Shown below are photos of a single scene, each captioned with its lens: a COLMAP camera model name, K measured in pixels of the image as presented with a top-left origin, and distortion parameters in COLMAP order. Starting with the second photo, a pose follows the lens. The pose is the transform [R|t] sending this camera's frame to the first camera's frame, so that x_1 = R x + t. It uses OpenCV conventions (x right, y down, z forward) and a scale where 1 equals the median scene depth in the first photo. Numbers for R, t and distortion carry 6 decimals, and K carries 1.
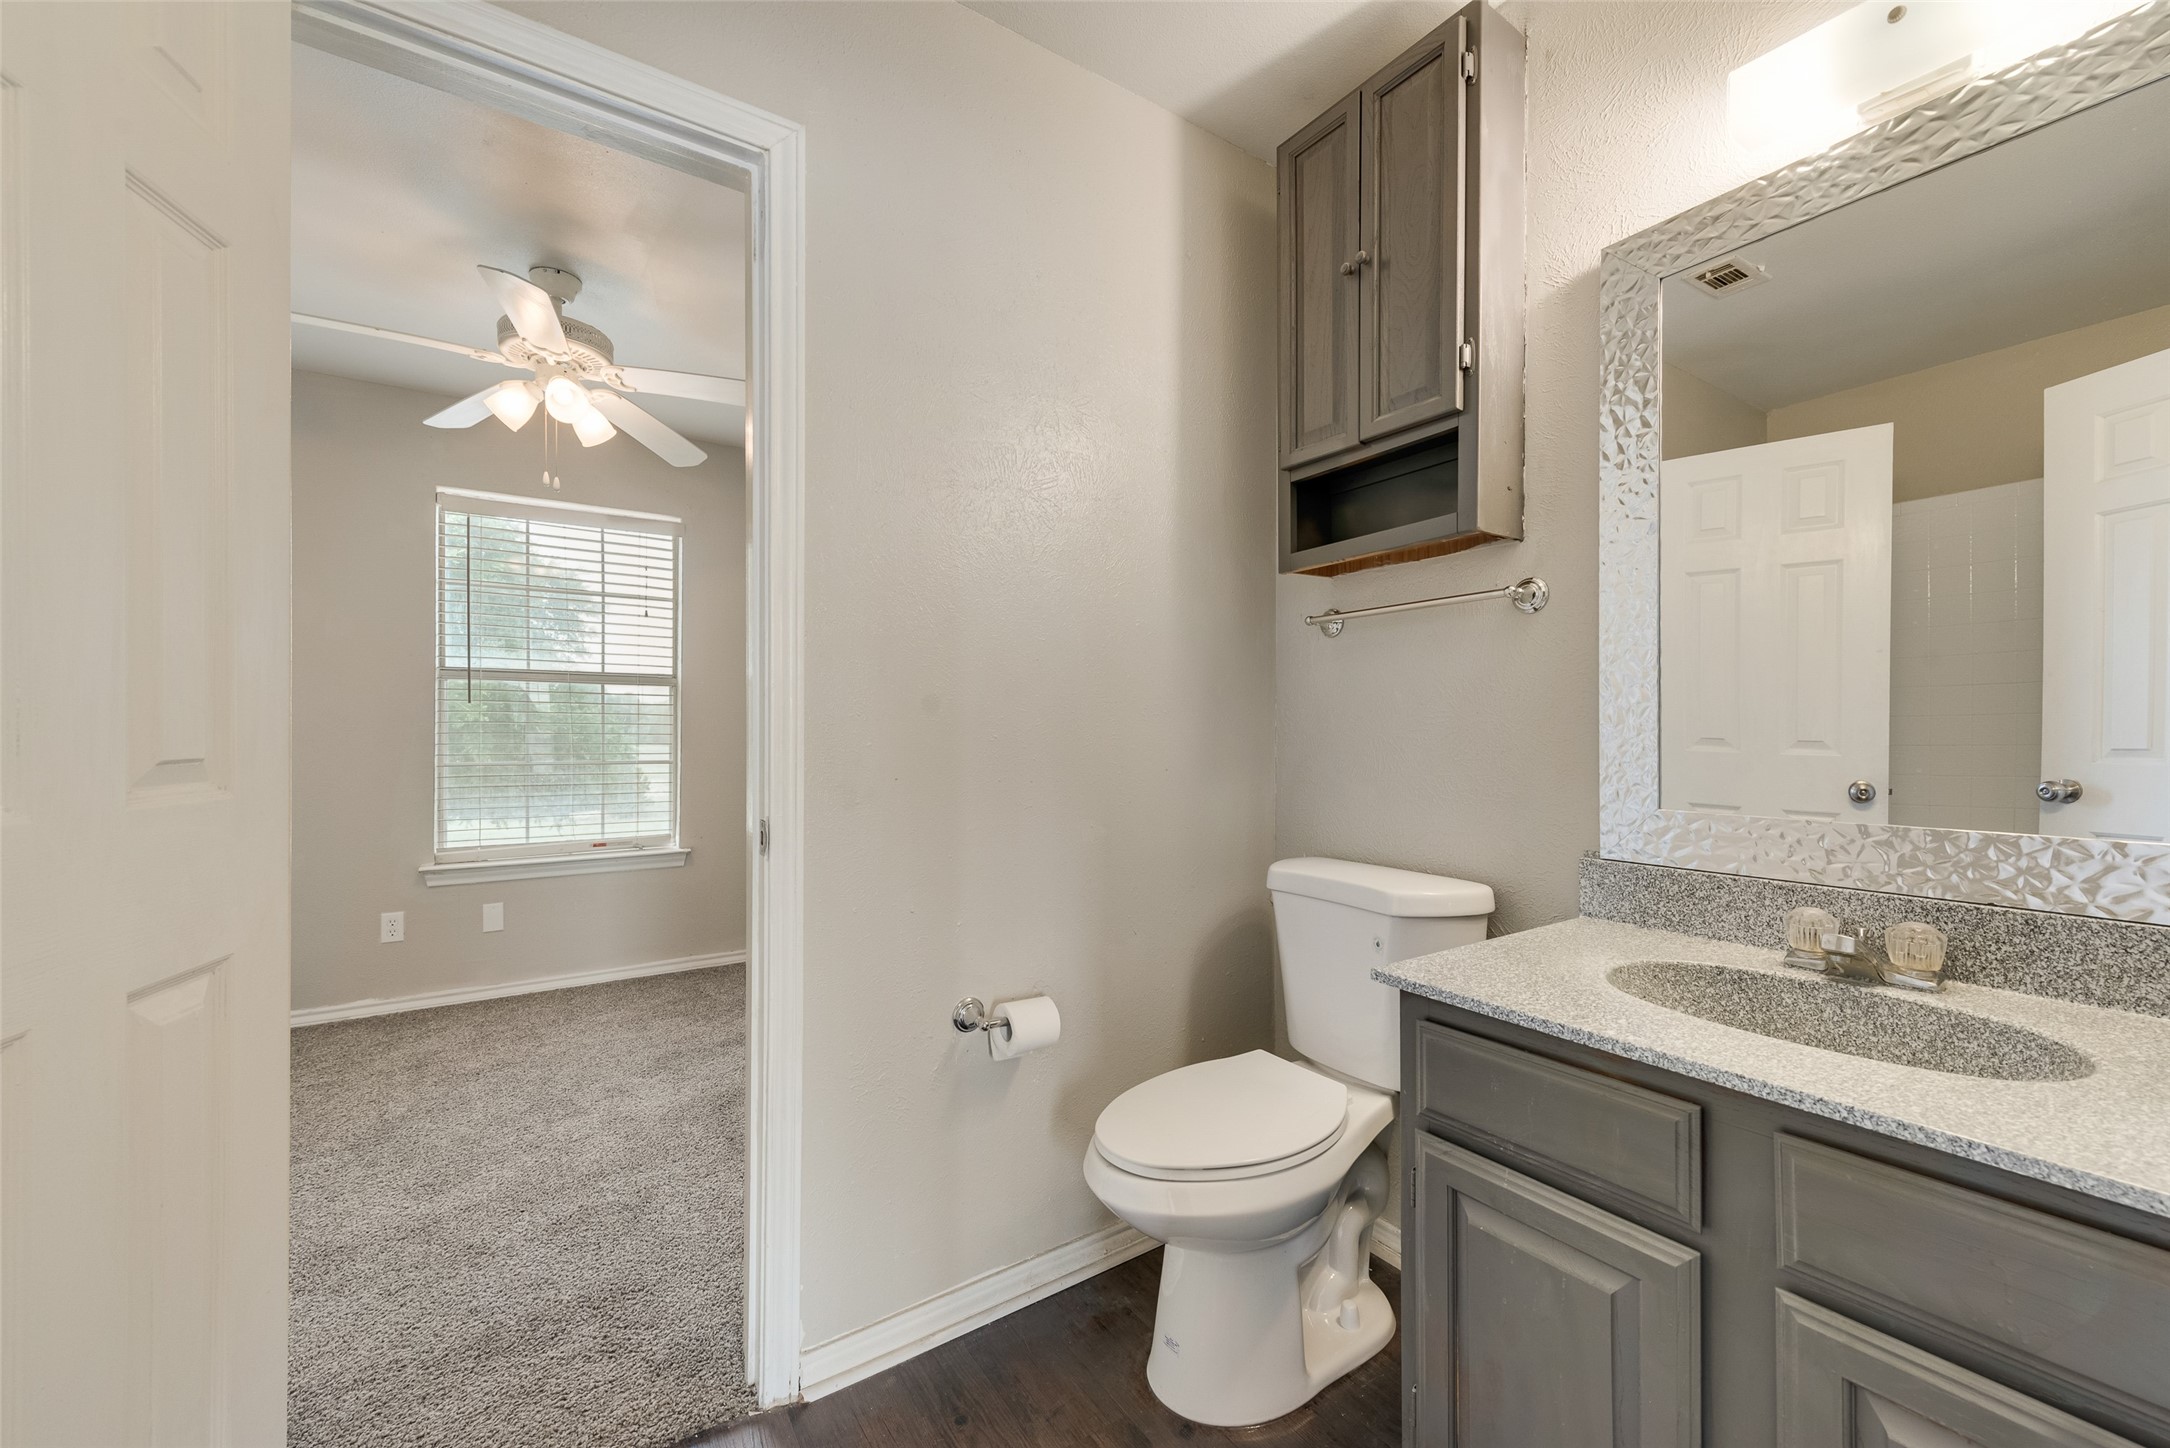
lens RADIAL K [[843.8, 0, 1084.1], [0, 843.8, 721.5], [0, 0, 1]] dist [0.003432, -0.001715]
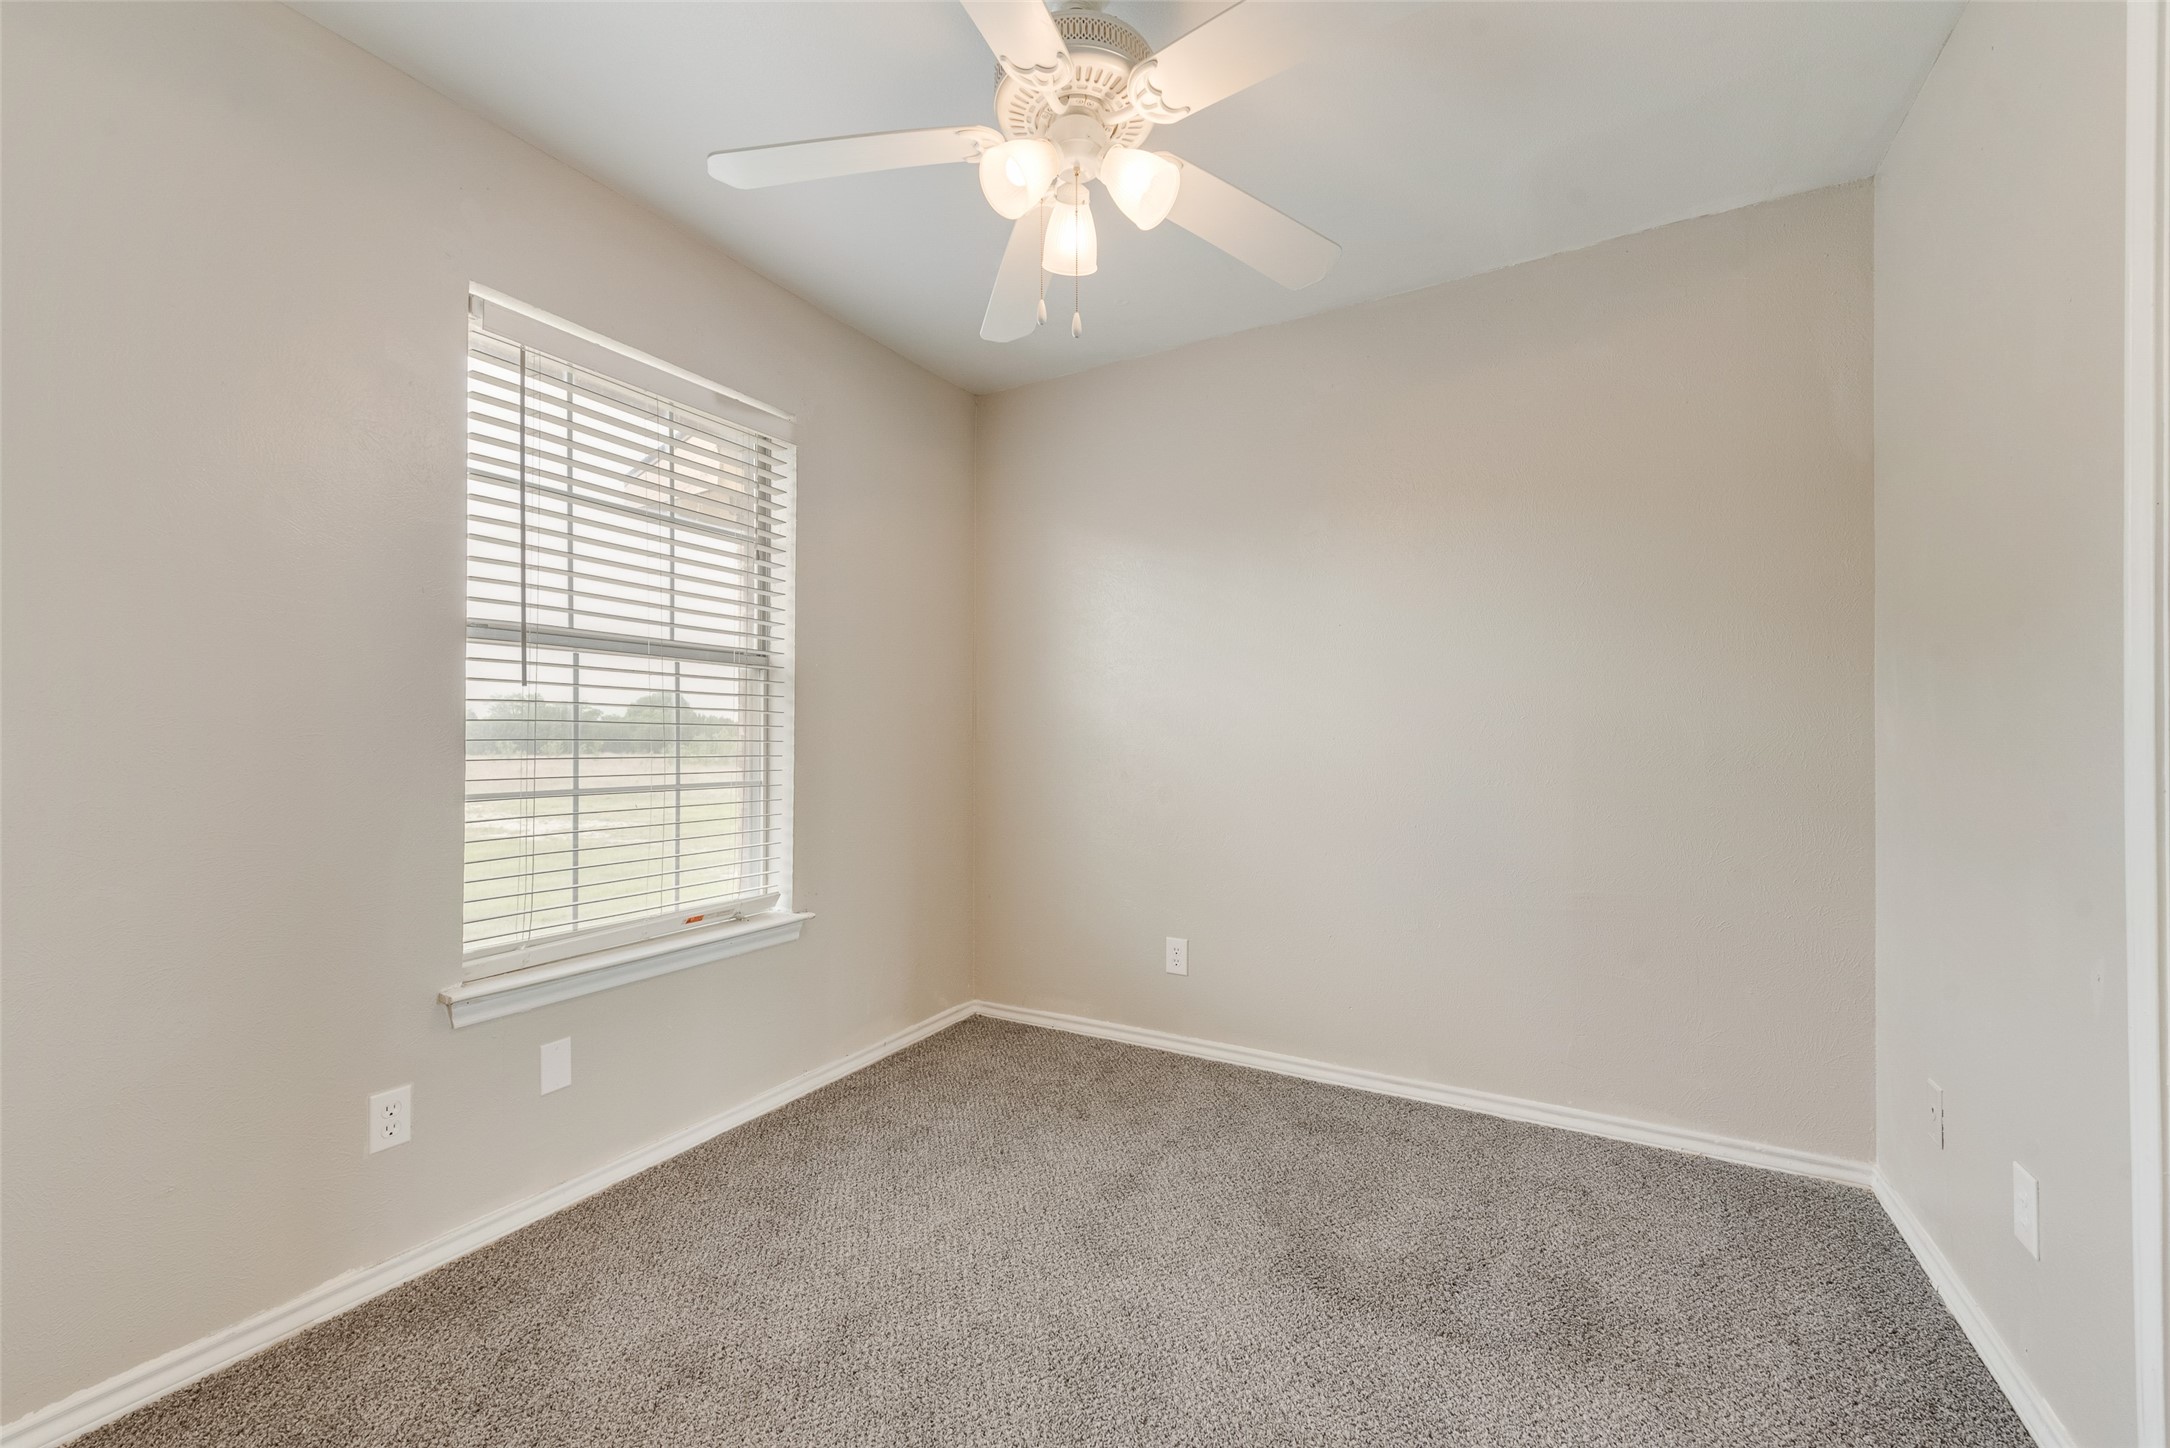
lens RADIAL K [[843.8, 0, 1084.4], [0, 843.8, 736.7], [0, 0, 1]] dist [0.003432, -0.001715]
pose [[0.898600, 0.000154, 0.438768, -0.663988], [-0.000042, 1.000000, -0.000265, 0.010752], [-0.438768, 0.000220, 0.898600, 0.351900]]
